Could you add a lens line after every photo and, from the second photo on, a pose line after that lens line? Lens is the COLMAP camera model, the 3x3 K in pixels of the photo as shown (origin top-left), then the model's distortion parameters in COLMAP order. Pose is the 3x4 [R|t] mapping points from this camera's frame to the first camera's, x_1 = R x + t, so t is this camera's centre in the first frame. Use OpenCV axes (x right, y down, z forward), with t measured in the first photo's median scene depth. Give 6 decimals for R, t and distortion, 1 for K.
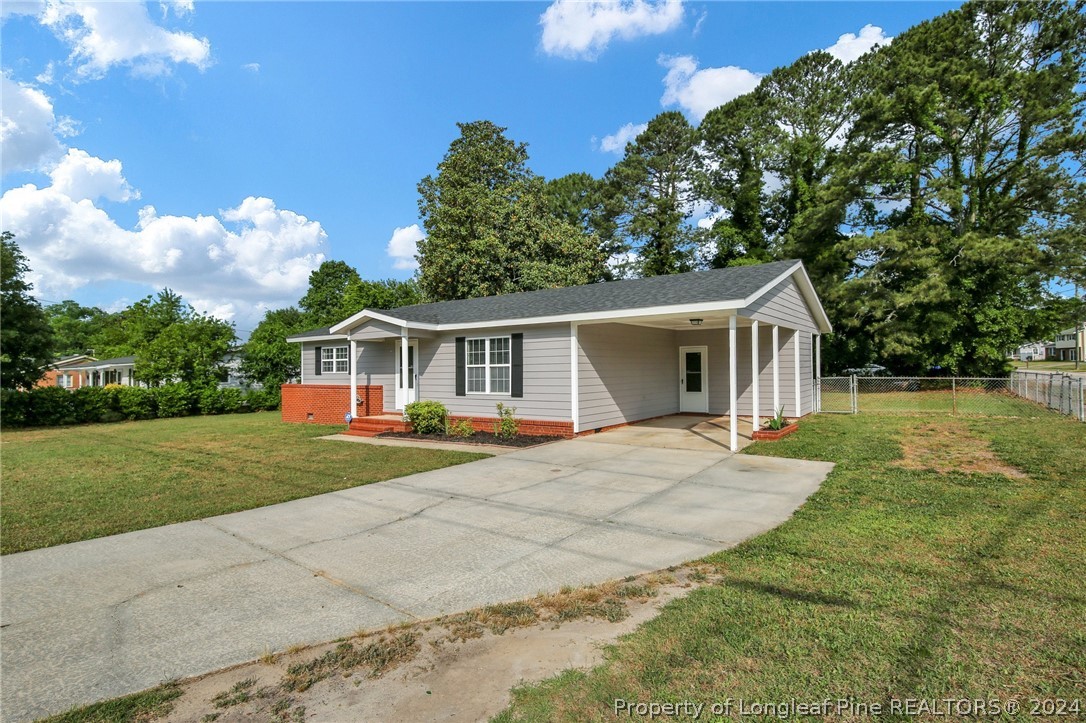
lens RADIAL K [[550.2, 0, 551.9], [0, 550.2, 361.5], [0, 0, 1]] dist [-0.006016, -0.000996]
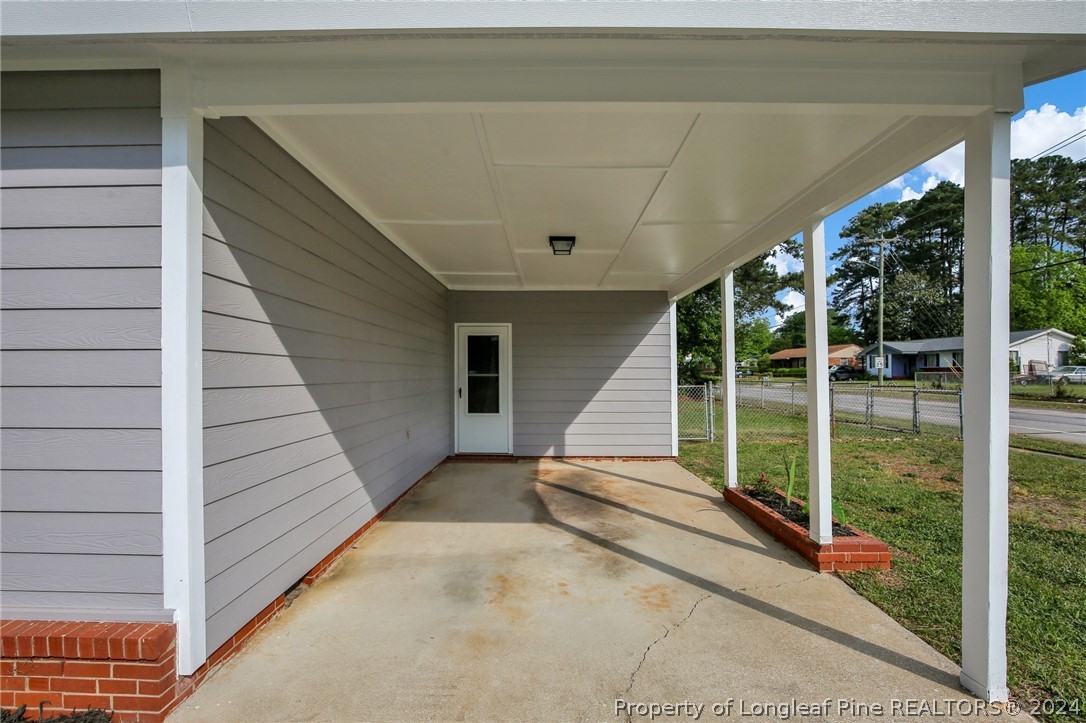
lens RADIAL K [[509.3, 0, 543.5], [0, 509.3, 384.7], [0, 0, 1]] dist [-0.032295, 0.005455]
pose [[0.817323, 0.002121, 0.576176, 0.038565], [-0.017592, 0.999619, 0.021275, 0.021298], [-0.575912, -0.027525, 0.817048, 0.692470]]
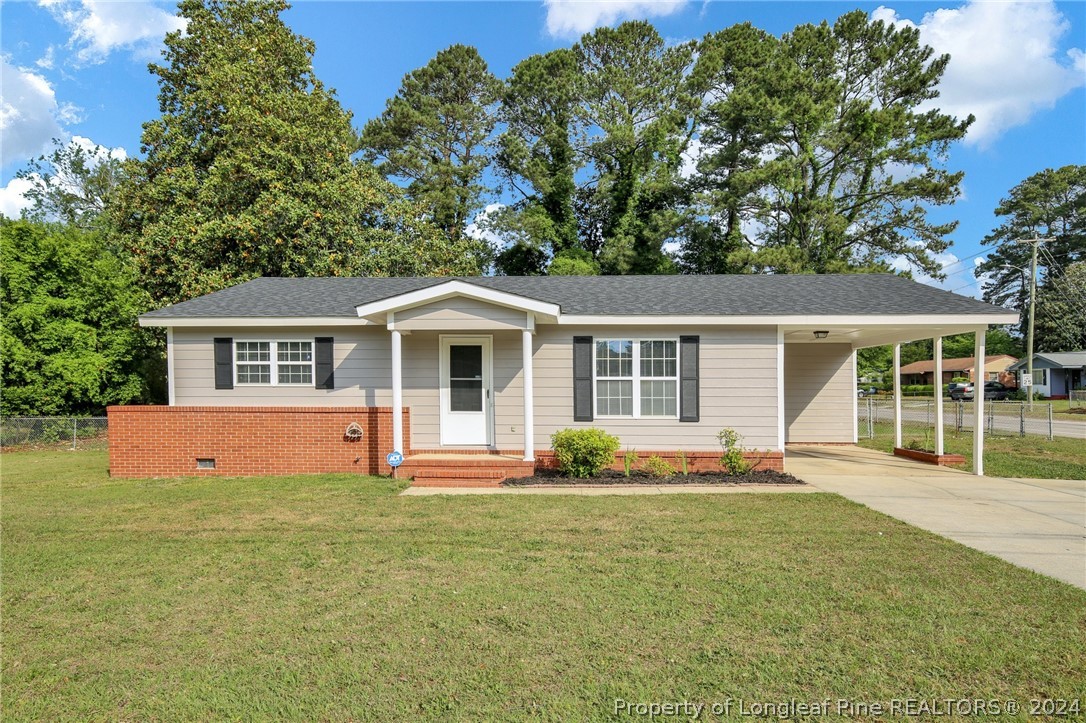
lens RADIAL K [[710.0, 0, 554.5], [0, 710.0, 428.5], [0, 0, 1]] dist [0.009759, 0.003389]
pose [[0.830204, -0.013149, 0.557305, -0.711822], [-0.020375, 0.998338, 0.053908, 0.024376], [-0.557088, -0.056109, 0.828556, 0.288147]]
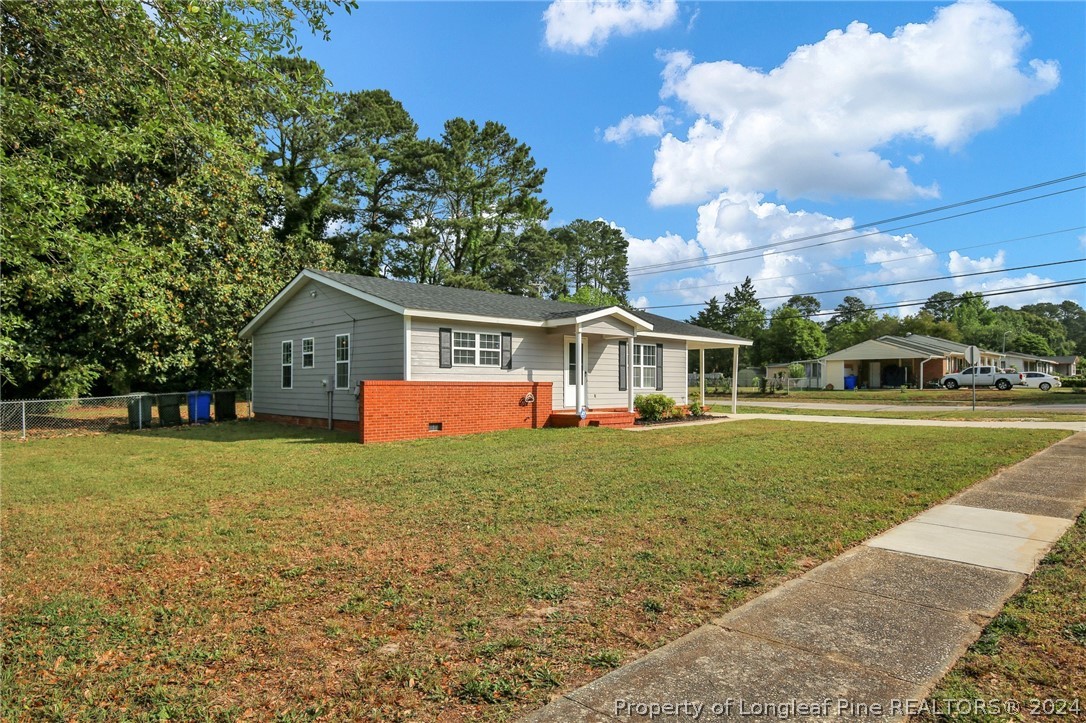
lens RADIAL K [[610.1, 0, 551.4], [0, 610.1, 370.6], [0, 0, 1]] dist [-0.001117, -0.000028]
pose [[0.175383, 0.018382, 0.984329, -1.523463], [-0.036578, 0.999257, -0.012144, 0.042154], [-0.983820, -0.033875, 0.175925, 0.945943]]
